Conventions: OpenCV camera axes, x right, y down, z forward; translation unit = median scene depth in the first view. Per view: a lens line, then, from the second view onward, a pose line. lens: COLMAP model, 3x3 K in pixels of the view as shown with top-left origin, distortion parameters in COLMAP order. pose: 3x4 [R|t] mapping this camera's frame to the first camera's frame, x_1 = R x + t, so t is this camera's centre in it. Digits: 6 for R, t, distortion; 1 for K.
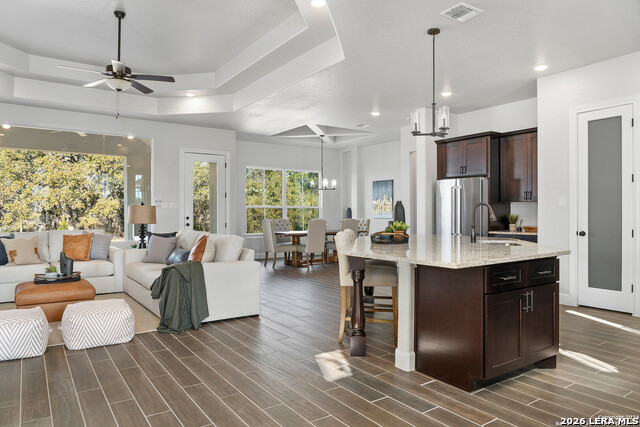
lens RADIAL K [[419.5, 0, 320.0], [0, 419.5, 213.5], [0, 0, 1]] dist [-0.000892, -0.001733]
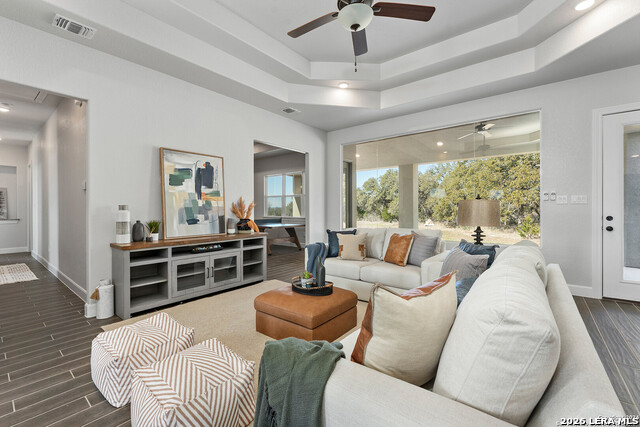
lens RADIAL K [[272.7, 0, 320.0], [0, 272.7, 213.5], [0, 0, 1]] dist [-0.000511, 0.000037]
pose [[0.278663, 0.009980, -0.960337, -0.058872], [0.001067, 0.999942, 0.010701, -0.001646], [0.960388, -0.004006, 0.278636, 0.649601]]
